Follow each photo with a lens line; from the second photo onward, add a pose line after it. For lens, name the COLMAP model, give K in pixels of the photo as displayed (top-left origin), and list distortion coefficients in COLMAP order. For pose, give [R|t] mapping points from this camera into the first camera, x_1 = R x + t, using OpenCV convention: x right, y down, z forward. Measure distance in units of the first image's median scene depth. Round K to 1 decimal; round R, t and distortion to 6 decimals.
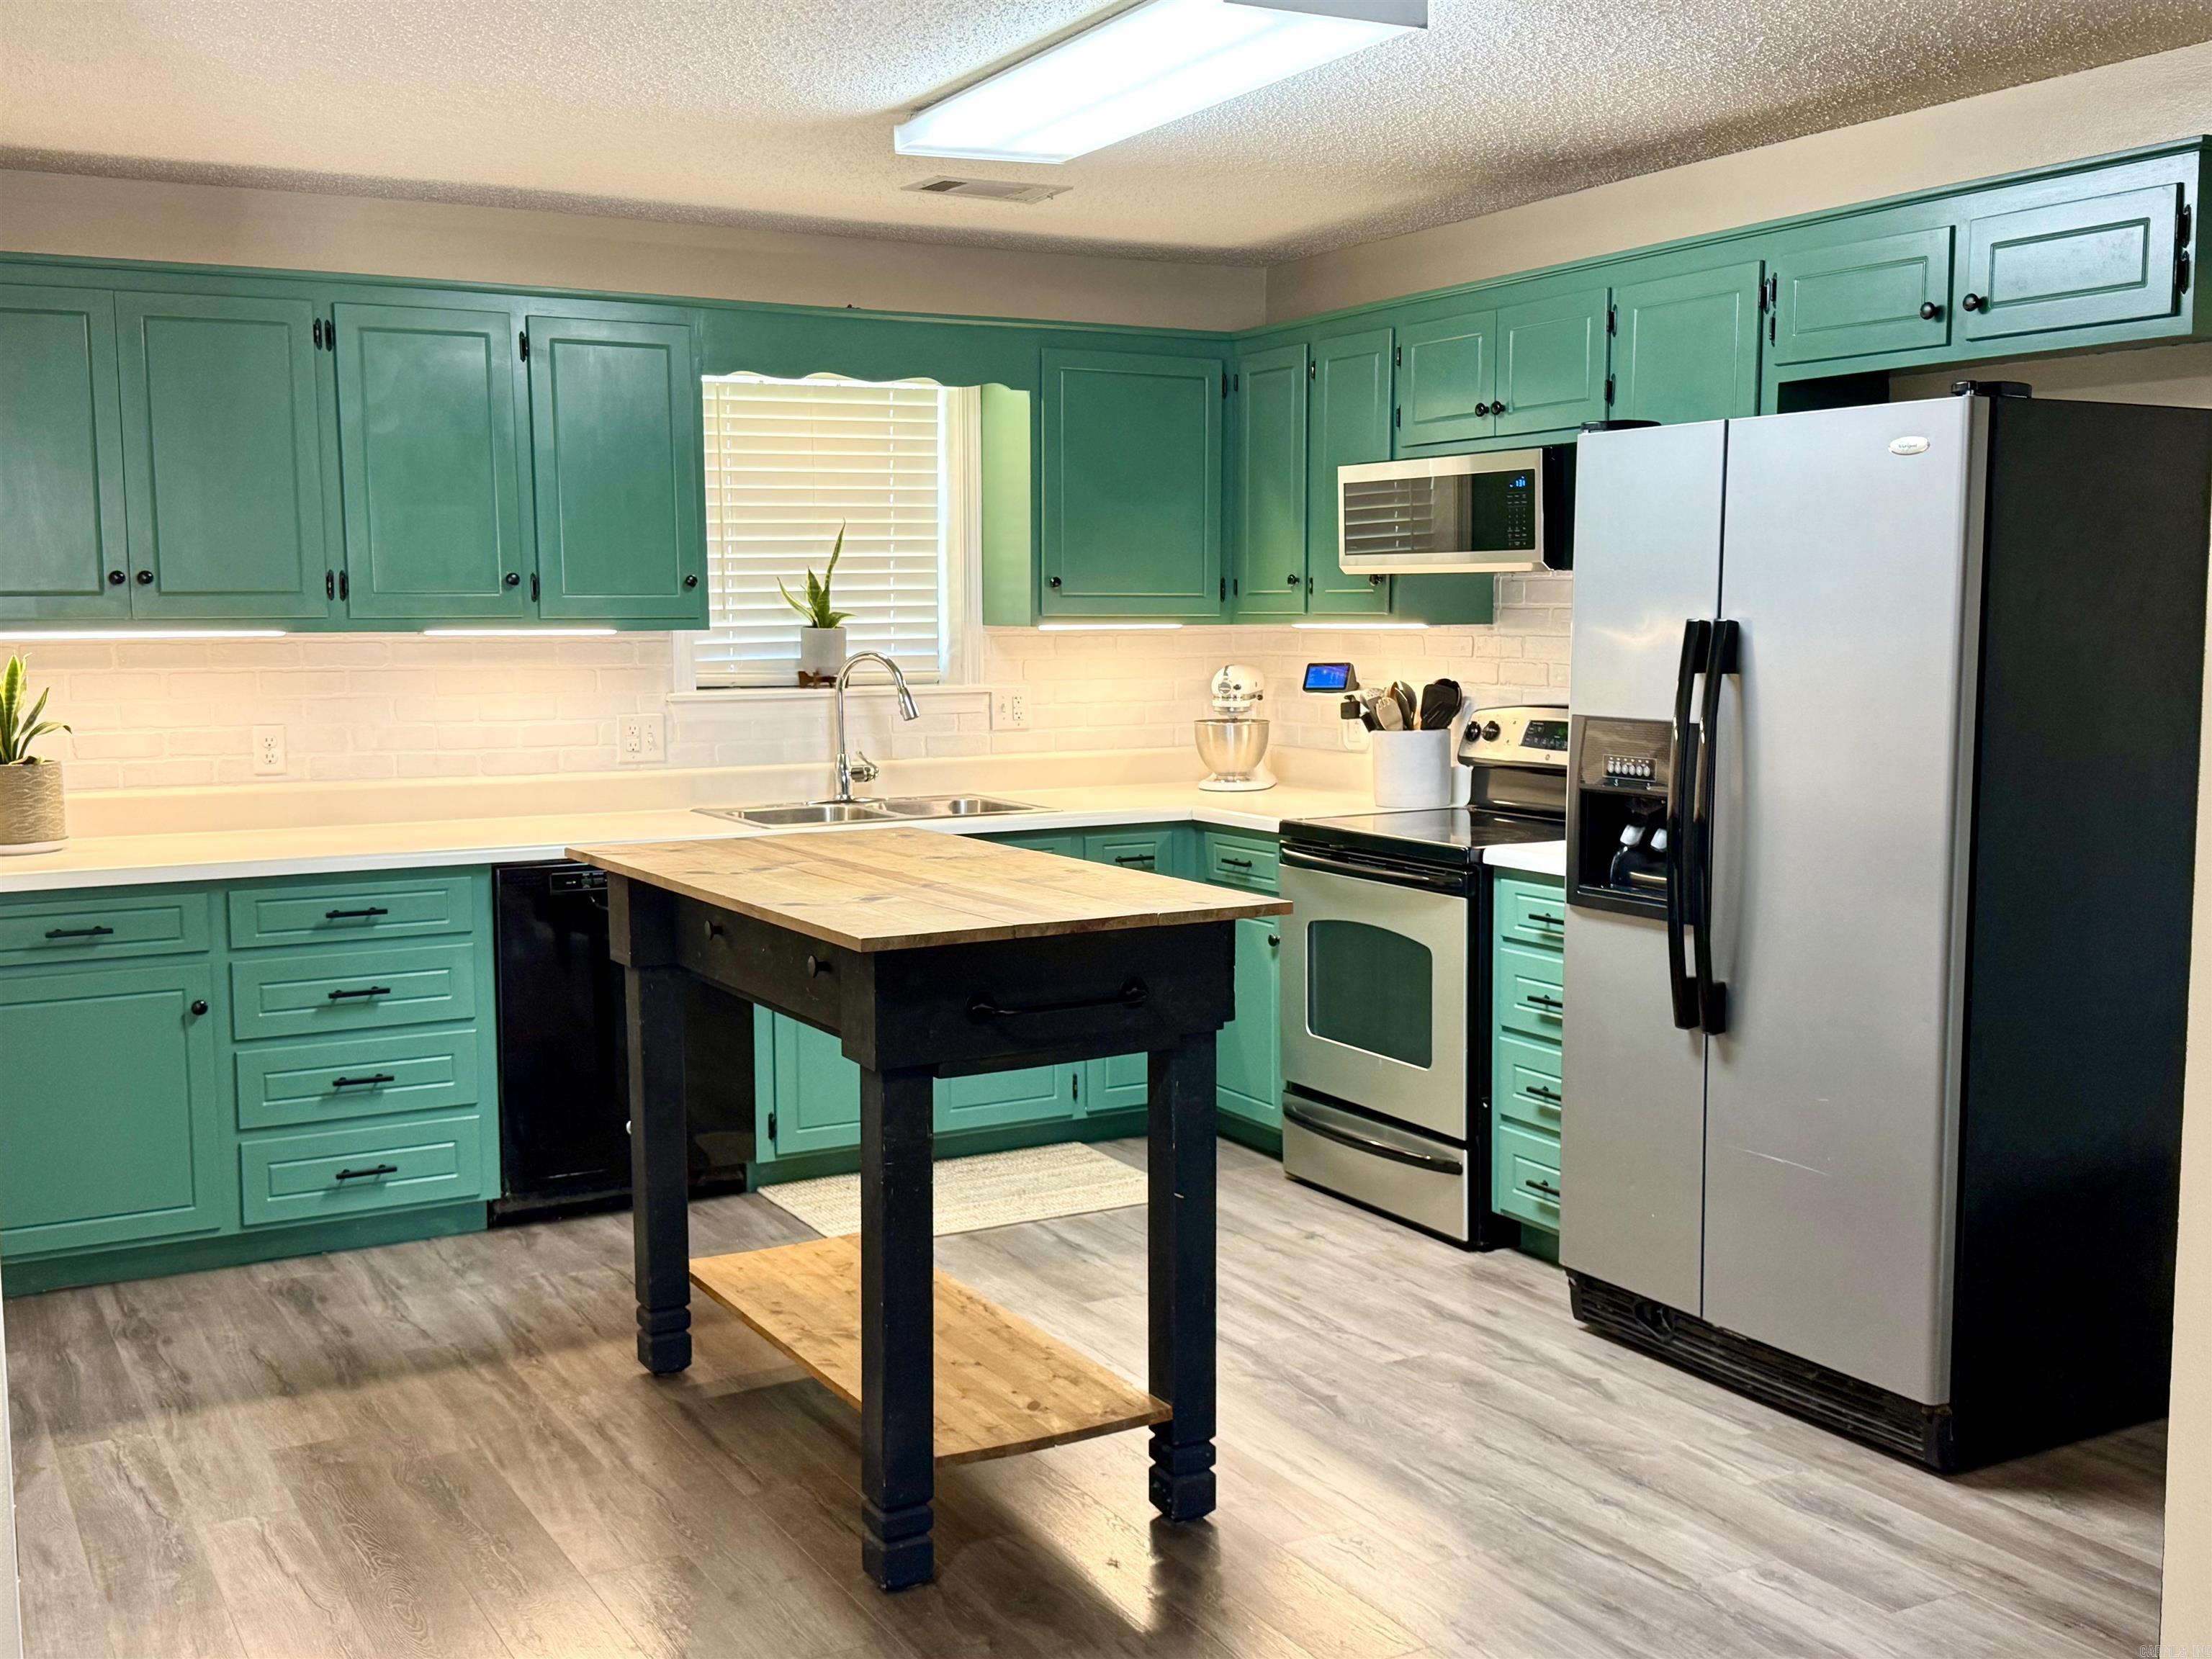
lens RADIAL K [[2287.4, 0, 1088.9], [0, 2287.4, 852.6], [0, 0, 1]] dist [0.061939, 0.000000]
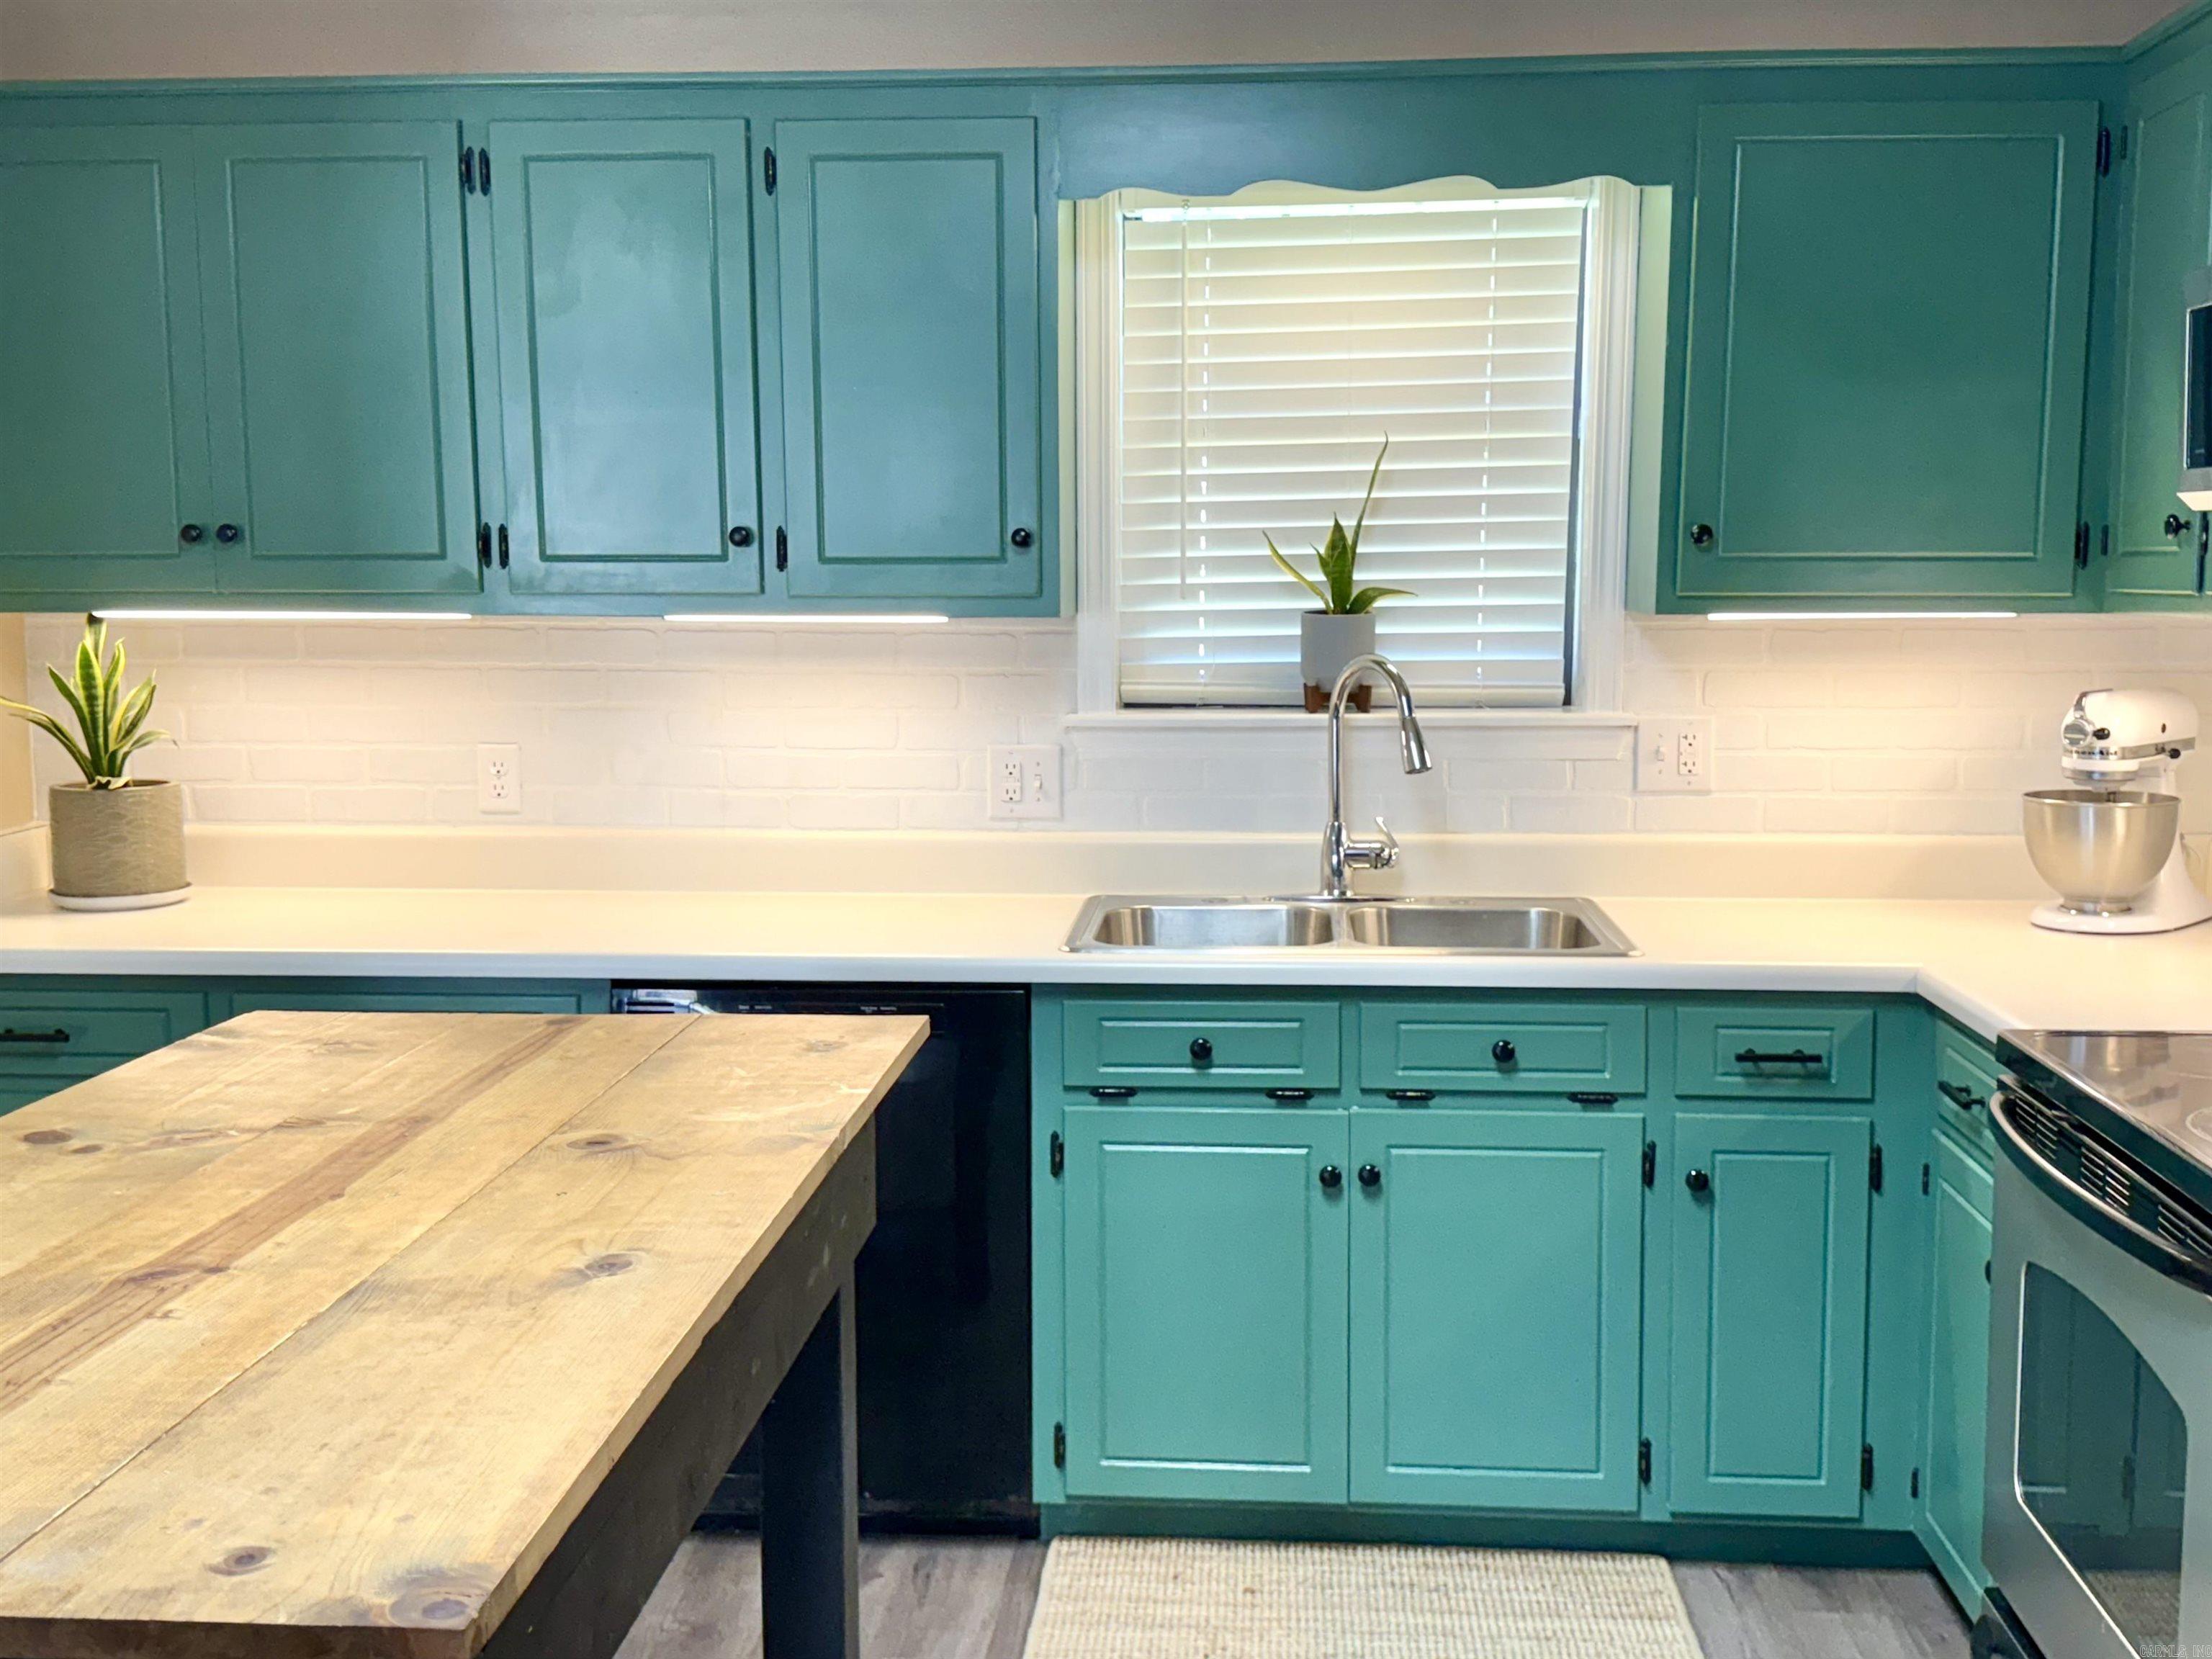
lens RADIAL K [[2351.3, 0, 1102.3], [0, 2351.3, 842.5], [0, 0, 1]] dist [0.071556, 0.000000]
pose [[0.837694, 0.067658, -0.541933, 0.216213], [-0.062560, 0.997653, 0.027851, -0.062173], [0.542545, 0.010573, 0.839960, 0.539135]]
